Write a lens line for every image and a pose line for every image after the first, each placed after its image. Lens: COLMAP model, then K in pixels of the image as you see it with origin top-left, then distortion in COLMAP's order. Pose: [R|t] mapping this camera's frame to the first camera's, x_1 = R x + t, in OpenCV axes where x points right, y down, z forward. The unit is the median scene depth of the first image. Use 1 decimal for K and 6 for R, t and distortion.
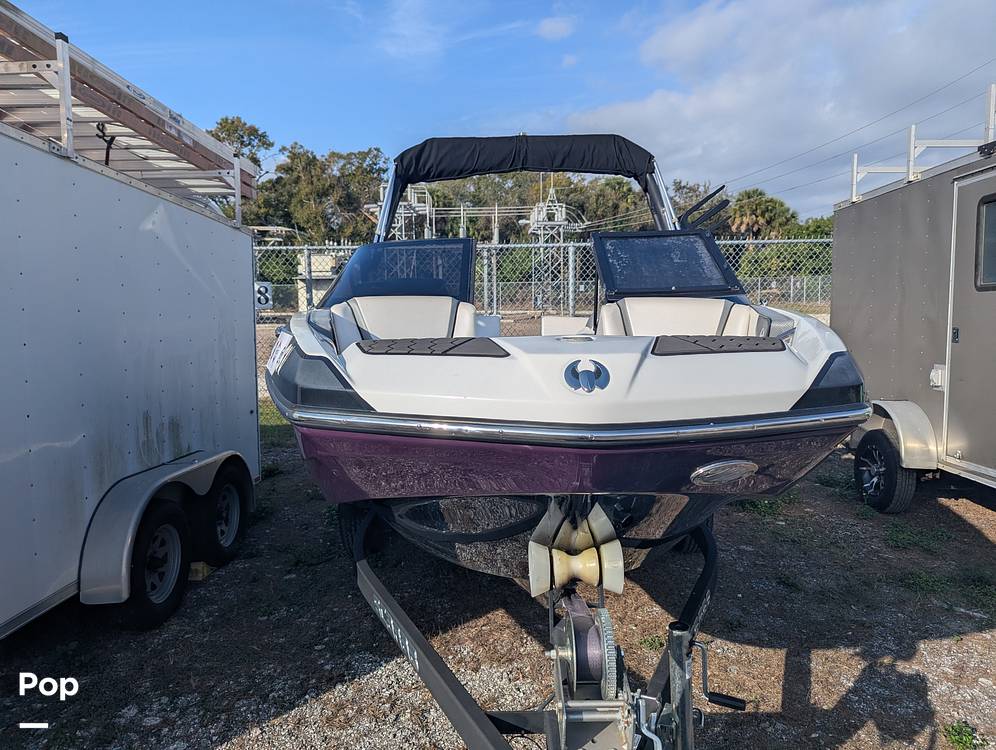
lens RADIAL K [[699.0, 0, 498.9], [0, 699.0, 362.8], [0, 0, 1]] dist [0.036140, -0.022624]
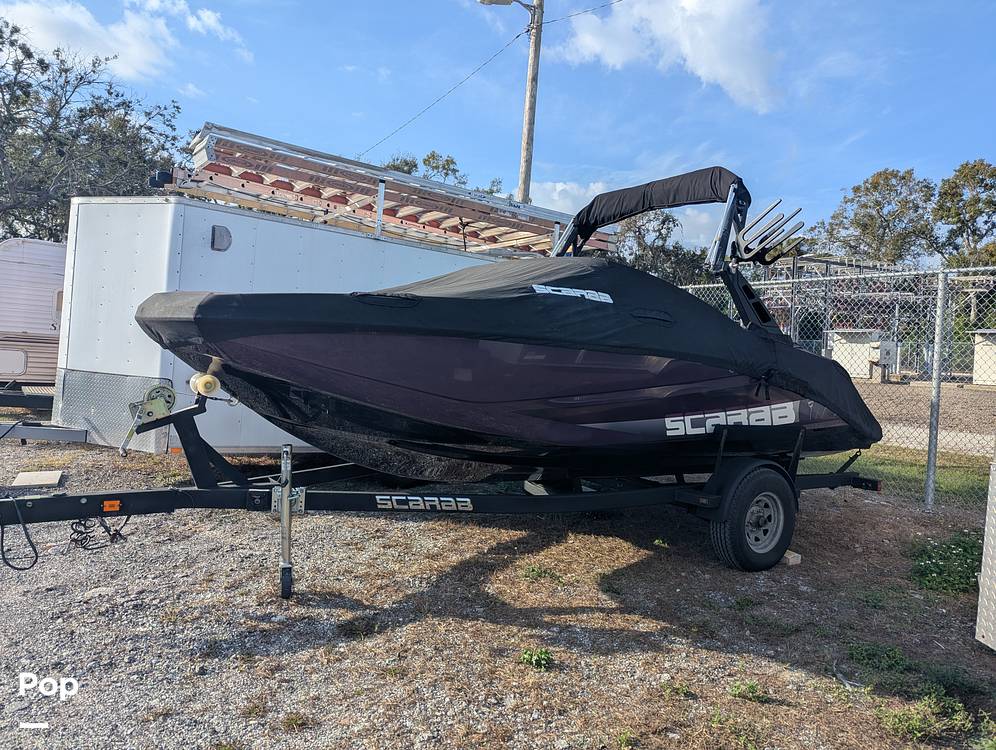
lens RADIAL K [[695.4, 0, 486.0], [0, 695.4, 353.0], [0, 0, 1]] dist [0.033256, -0.003255]
pose [[0.540101, 0.042190, -0.840542, 0.845180], [-0.123589, 0.991891, -0.029627, 0.039722], [0.832476, 0.119883, 0.540936, 0.132070]]
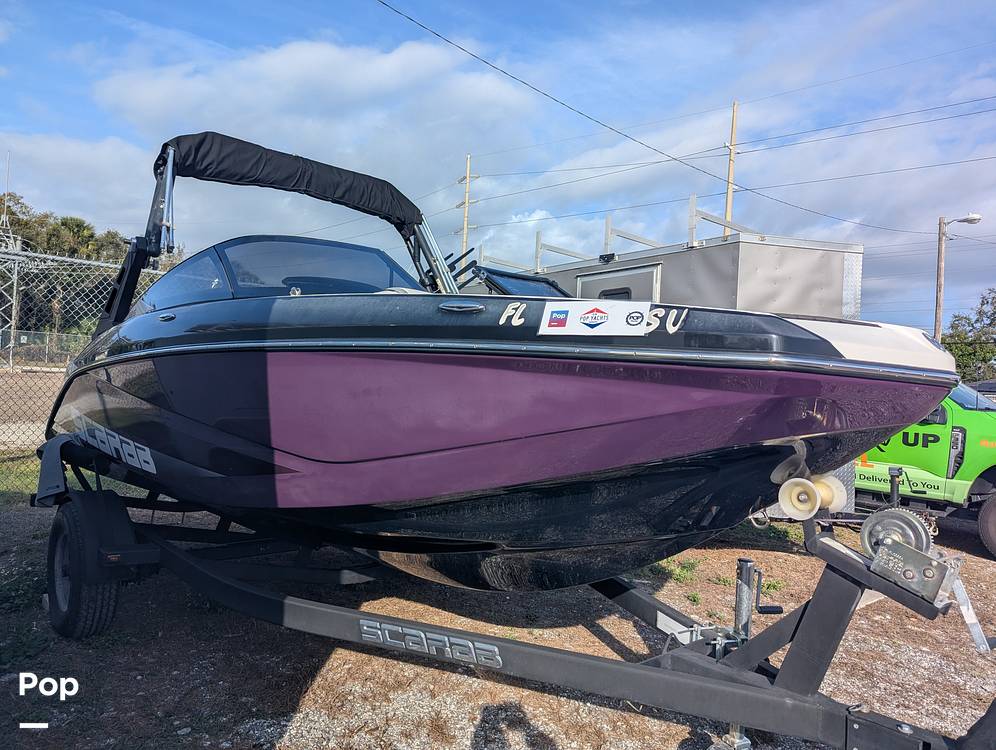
lens RADIAL K [[694.3, 0, 510.2], [0, 694.3, 374.0], [0, 0, 1]] dist [0.029751, -0.032375]
pose [[0.730182, 0.064629, 0.680189, -0.371703], [-0.006025, 0.996087, -0.088177, 0.053165], [-0.683226, 0.060287, 0.727714, 0.116716]]
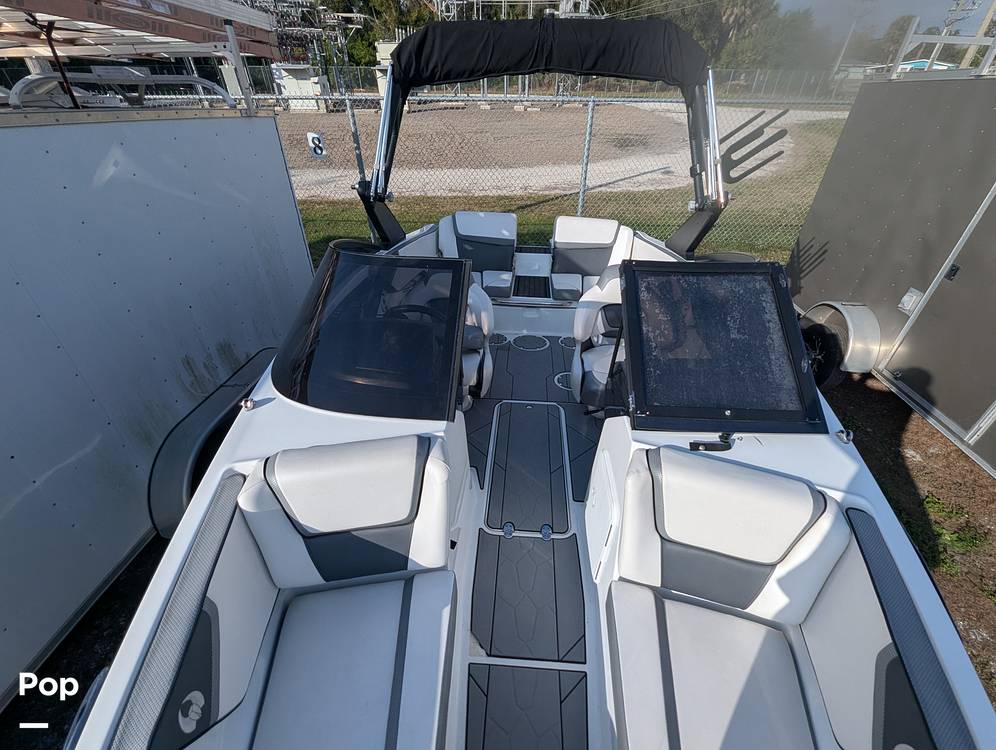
lens RADIAL K [[419.4, 0, 504.6], [0, 419.4, 379.5], [0, 0, 1]] dist [-0.002198, -0.000473]
pose [[0.998430, 0.047207, -0.030151, 0.016328], [-0.025140, 0.858673, 0.511906, -0.201361], [0.050055, -0.510345, 0.858512, 0.360687]]
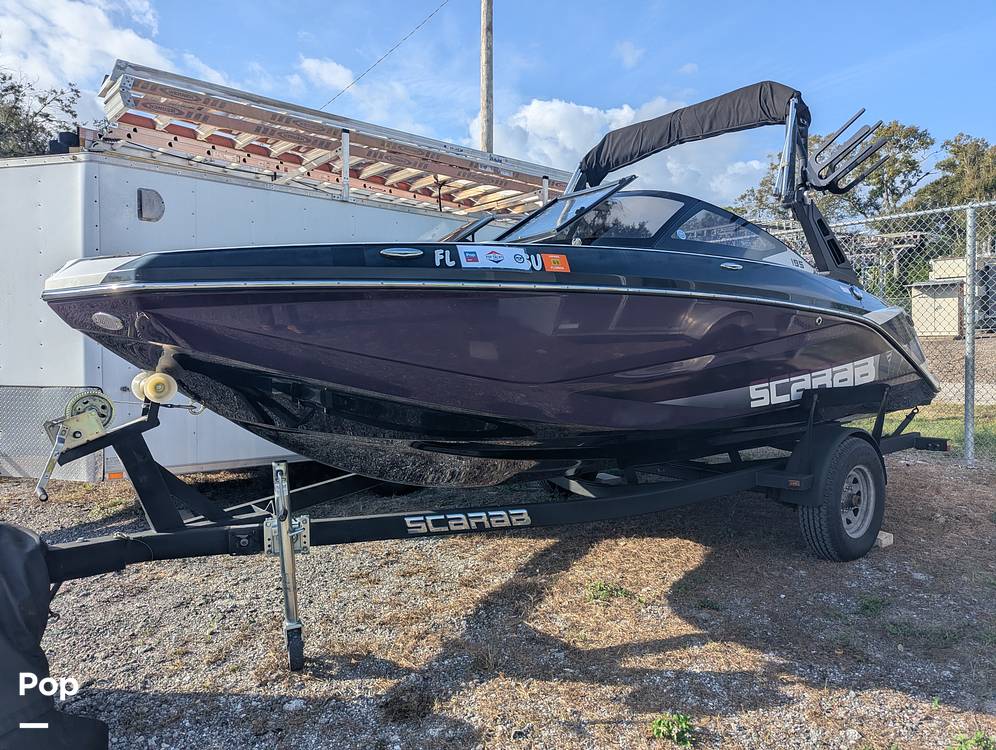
lens RADIAL K [[699.0, 0, 498.9], [0, 699.0, 362.8], [0, 0, 1]] dist [0.036140, -0.022624]
pose [[0.623212, 0.028179, -0.781545, 0.634373], [-0.050514, 0.998714, -0.004272, 0.059073], [0.780420, 0.042141, 0.623834, 0.160079]]
